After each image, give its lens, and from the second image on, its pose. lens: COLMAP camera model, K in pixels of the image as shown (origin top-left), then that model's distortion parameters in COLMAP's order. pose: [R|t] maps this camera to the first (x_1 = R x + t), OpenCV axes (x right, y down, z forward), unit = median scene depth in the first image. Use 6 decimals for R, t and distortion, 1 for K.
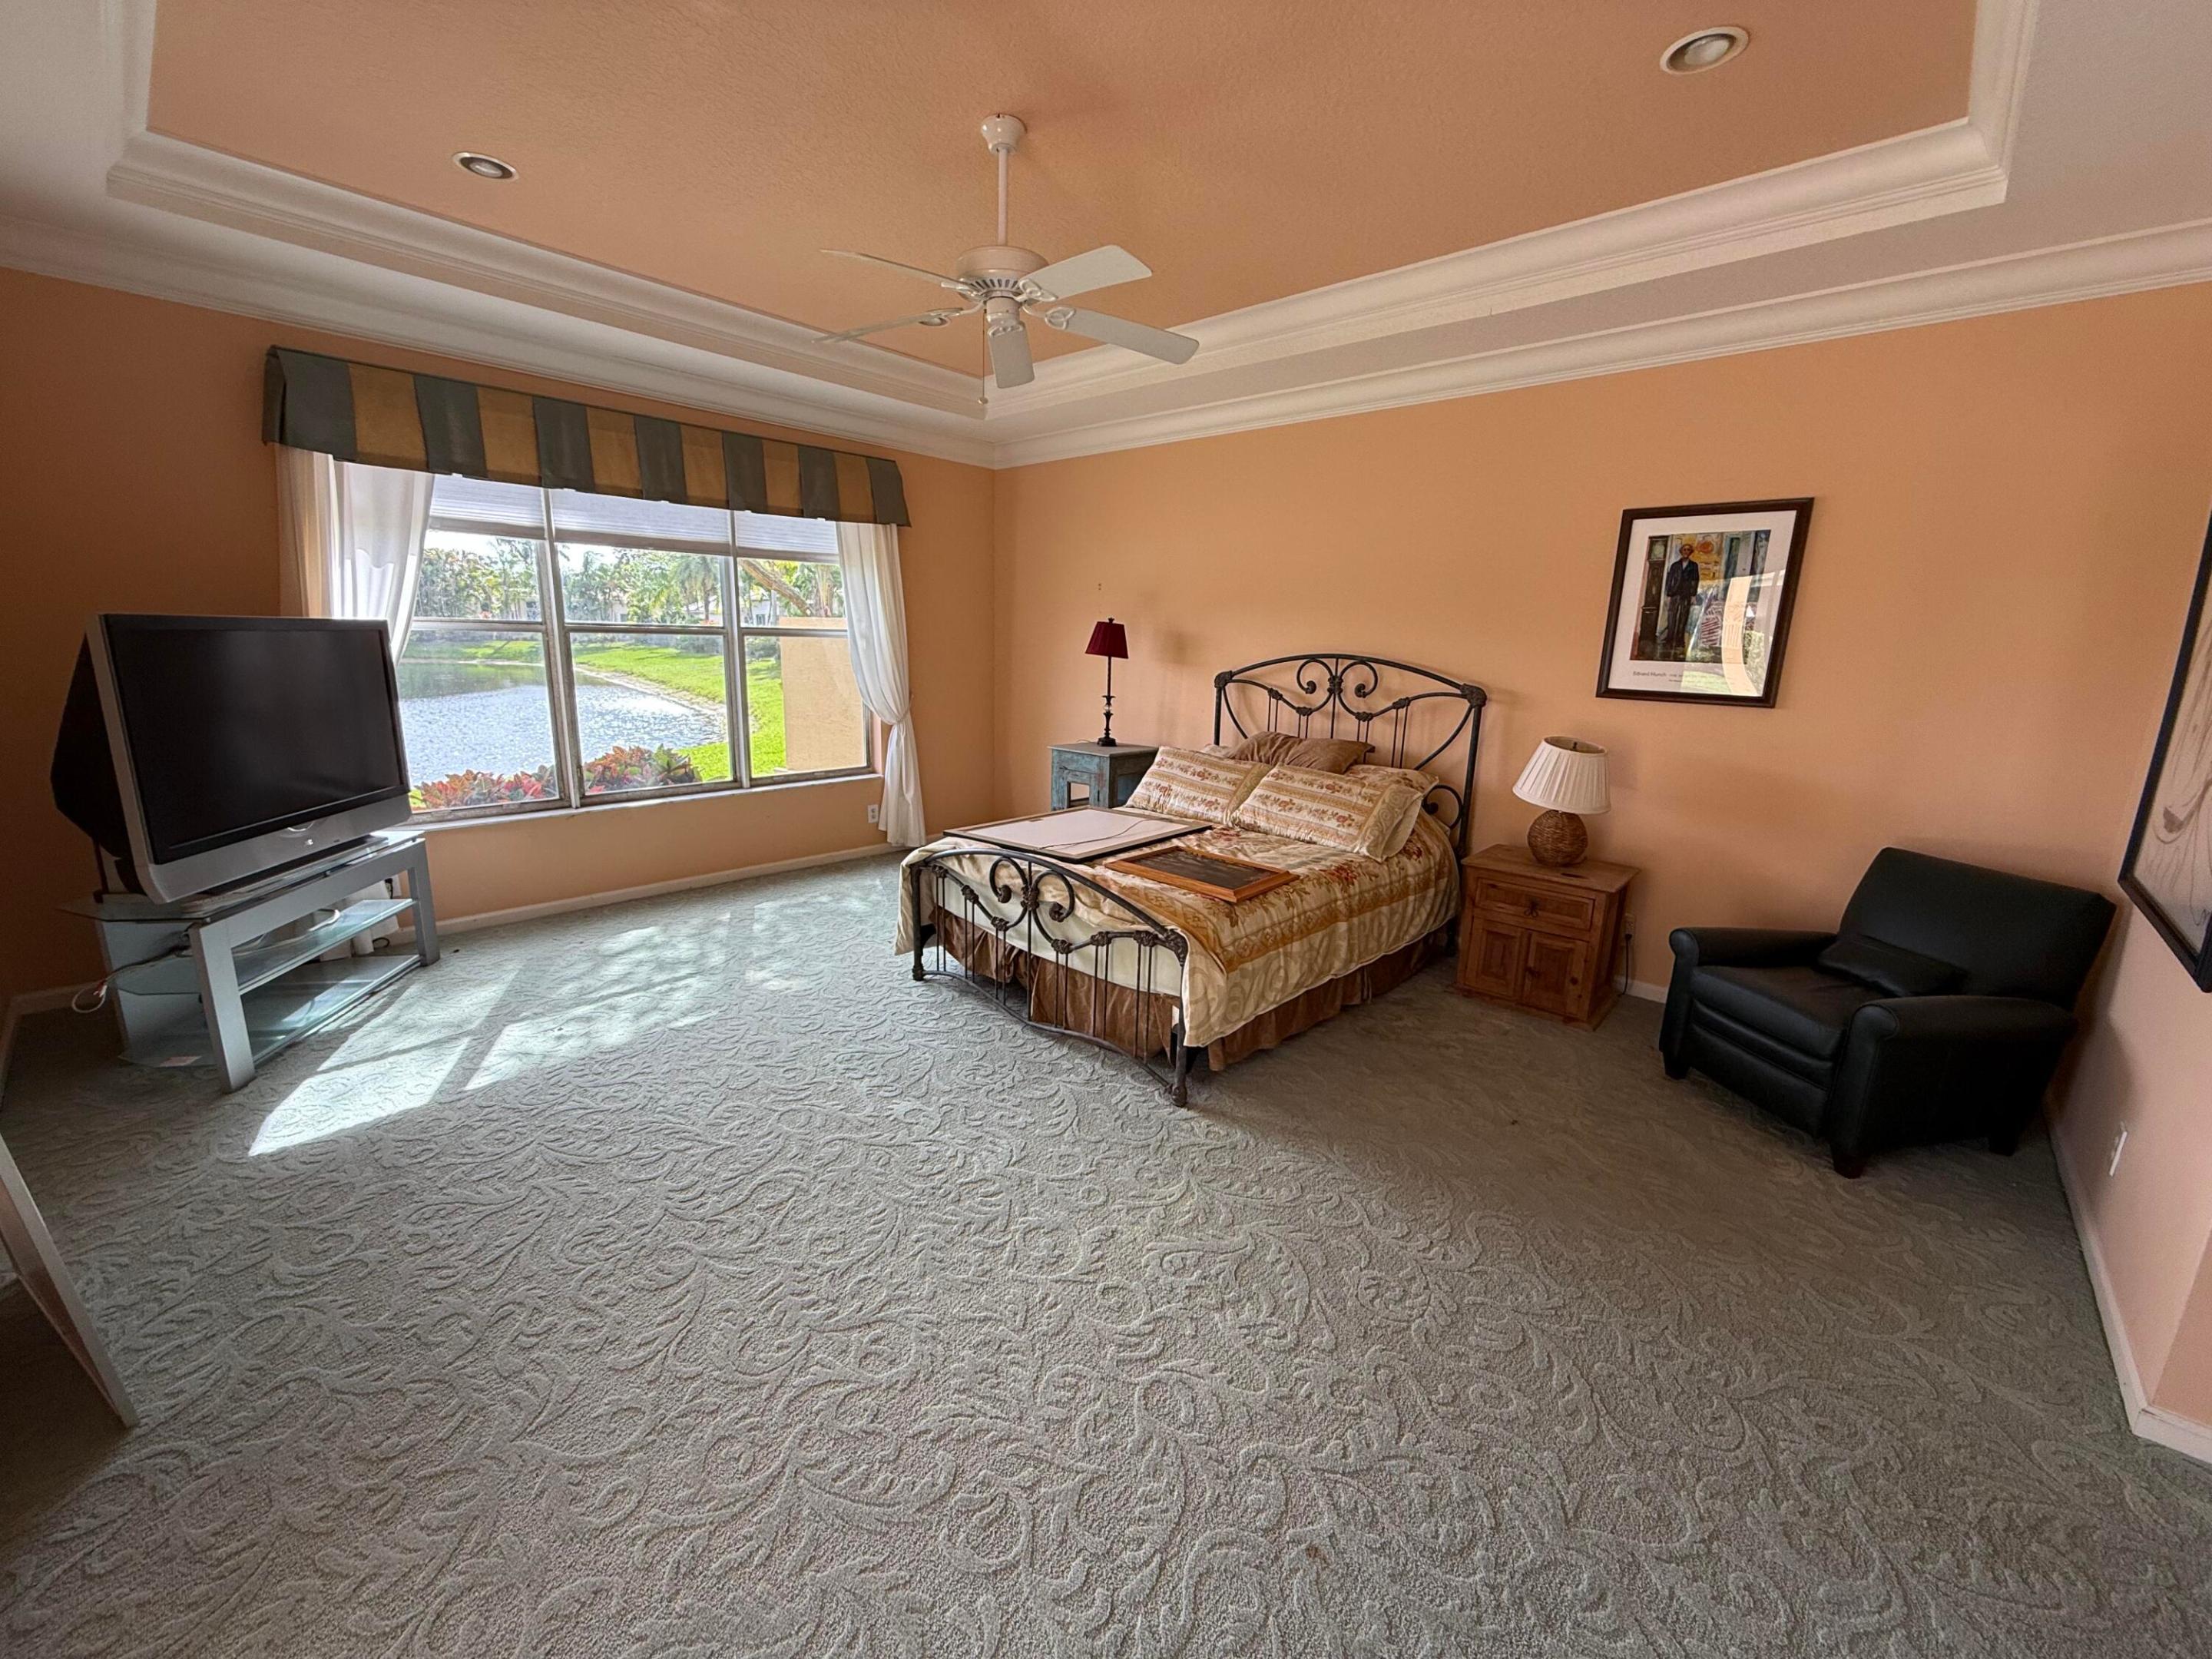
lens RADIAL K [[877.9, 0, 1100.0], [0, 877.9, 825.2], [0, 0, 1]] dist [-0.000127, 0.000028]
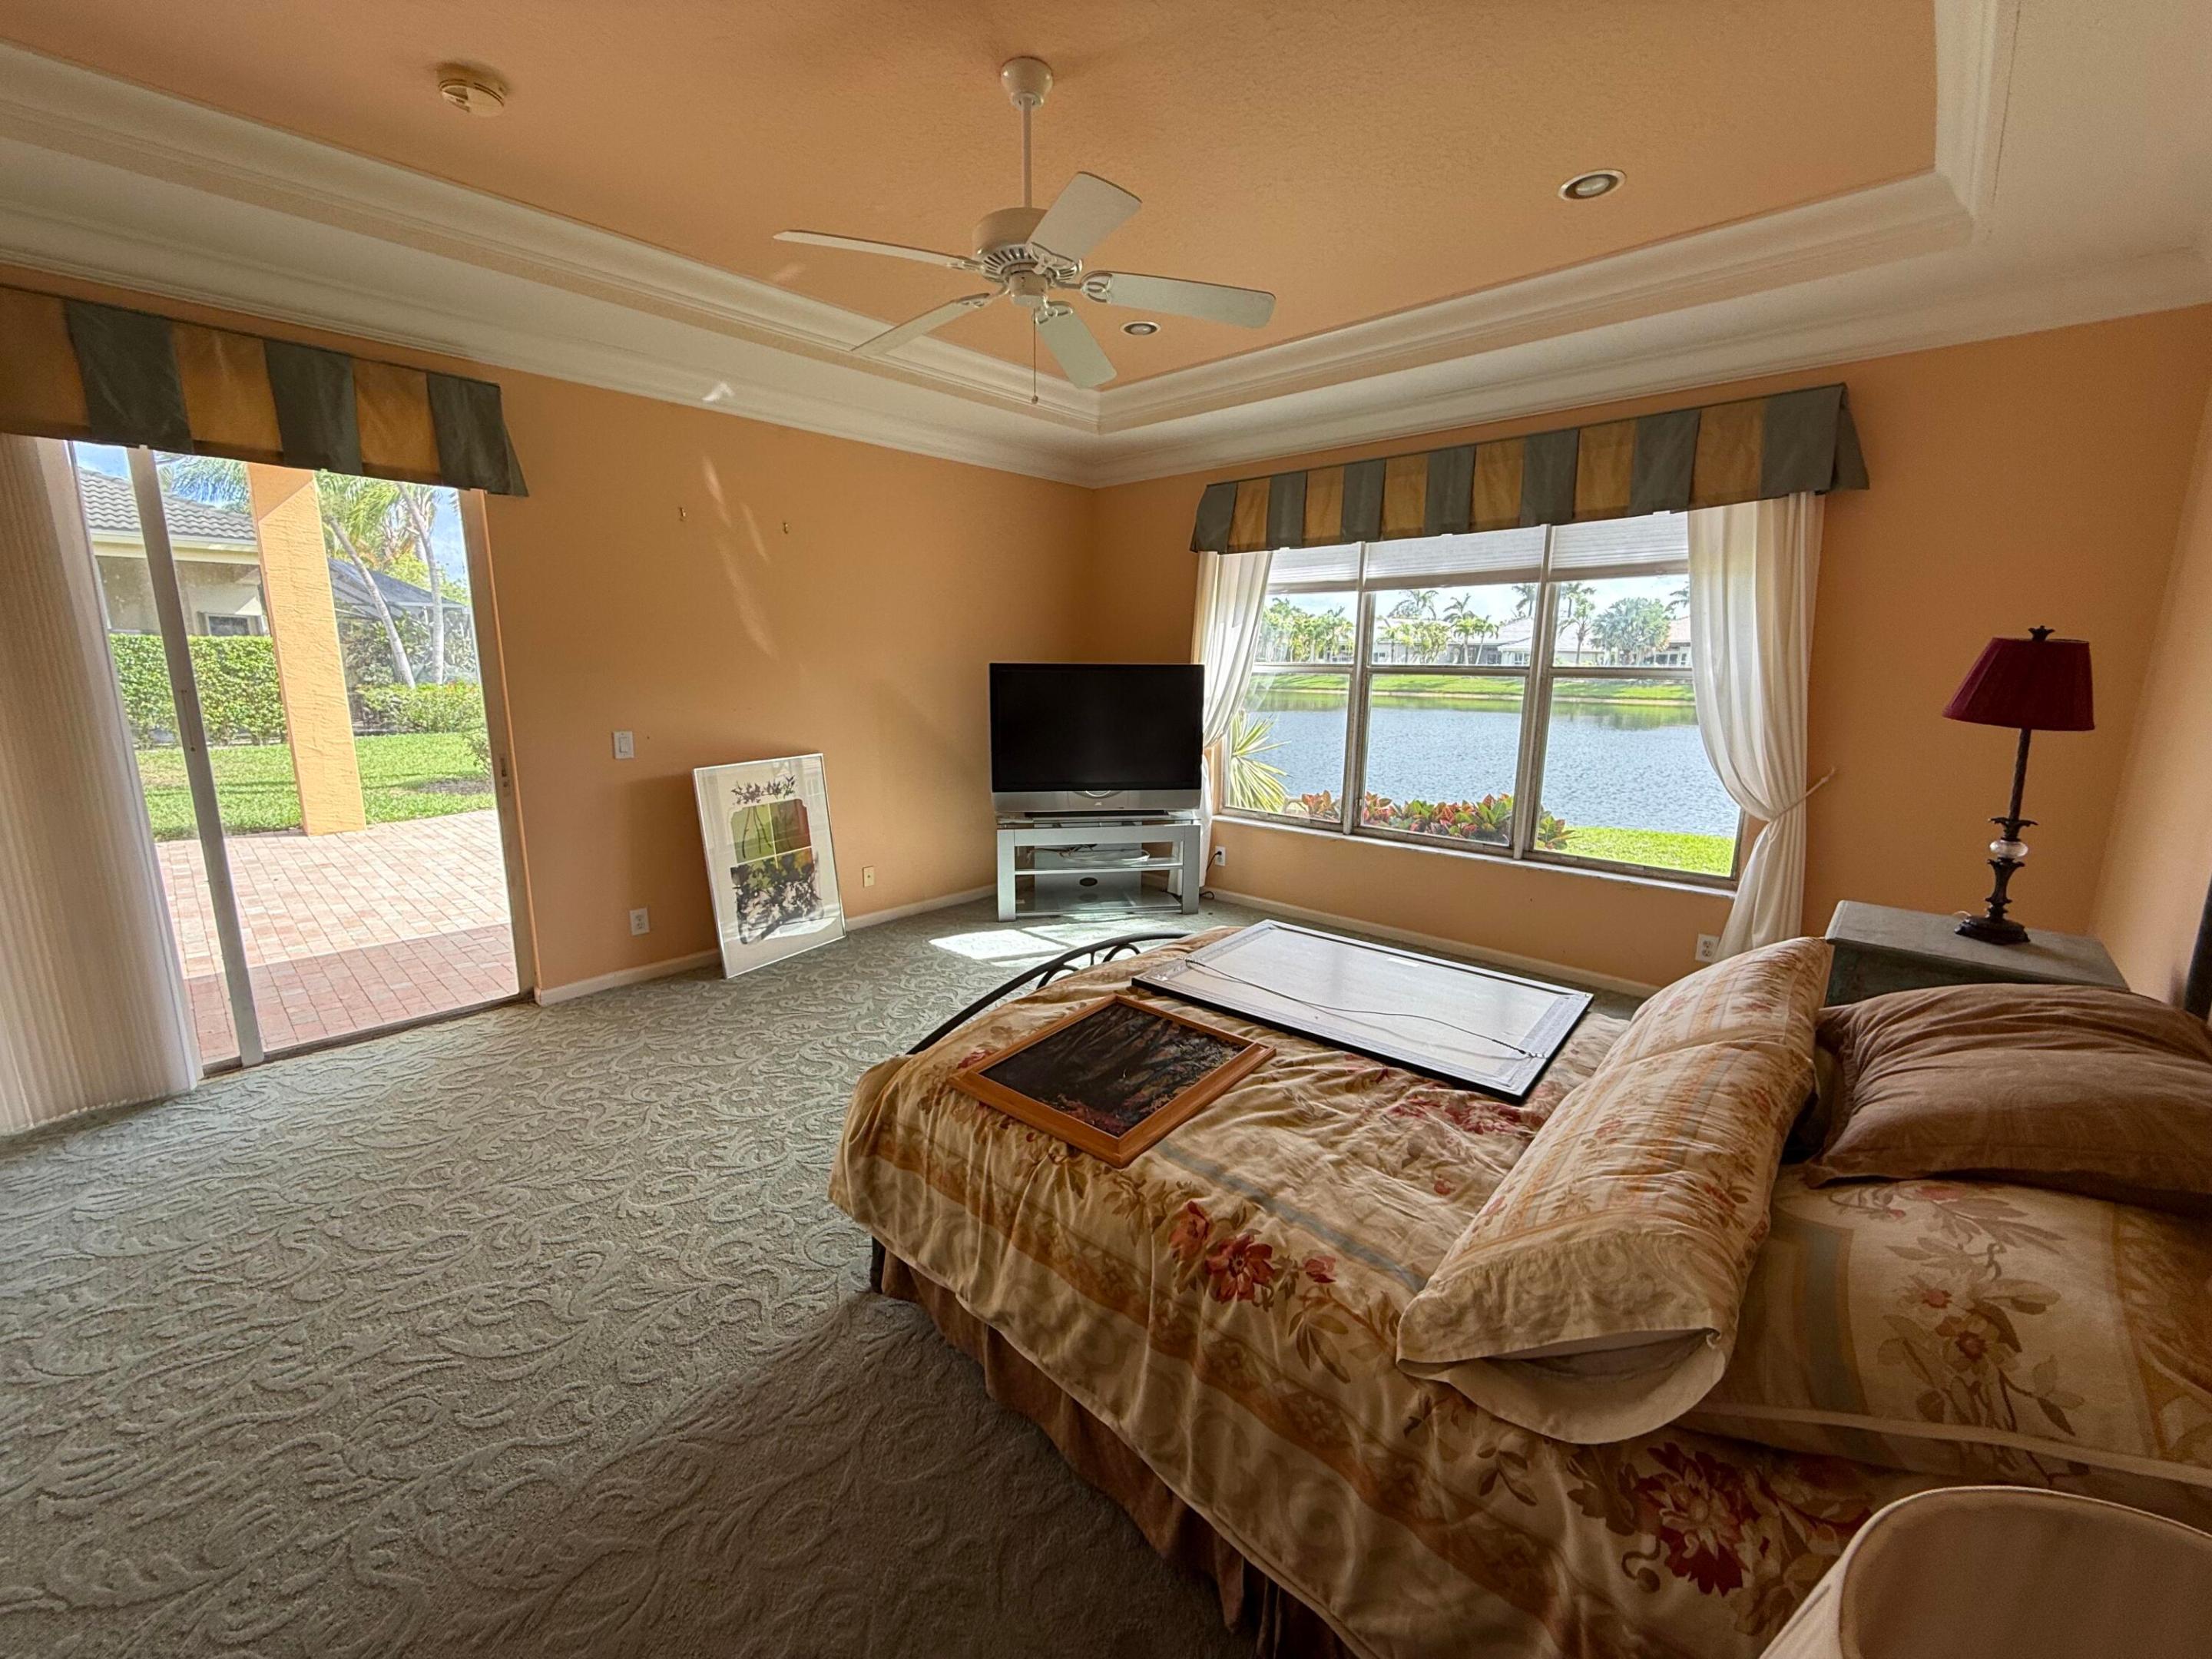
lens RADIAL K [[877.9, 0, 1100.0], [0, 877.9, 825.2], [0, 0, 1]] dist [-0.000127, 0.000028]
pose [[-0.003419, 0.160351, -0.987054, 0.546759], [-0.217662, 0.963275, 0.157242, -0.155915], [0.976018, 0.215382, 0.031609, 0.770487]]
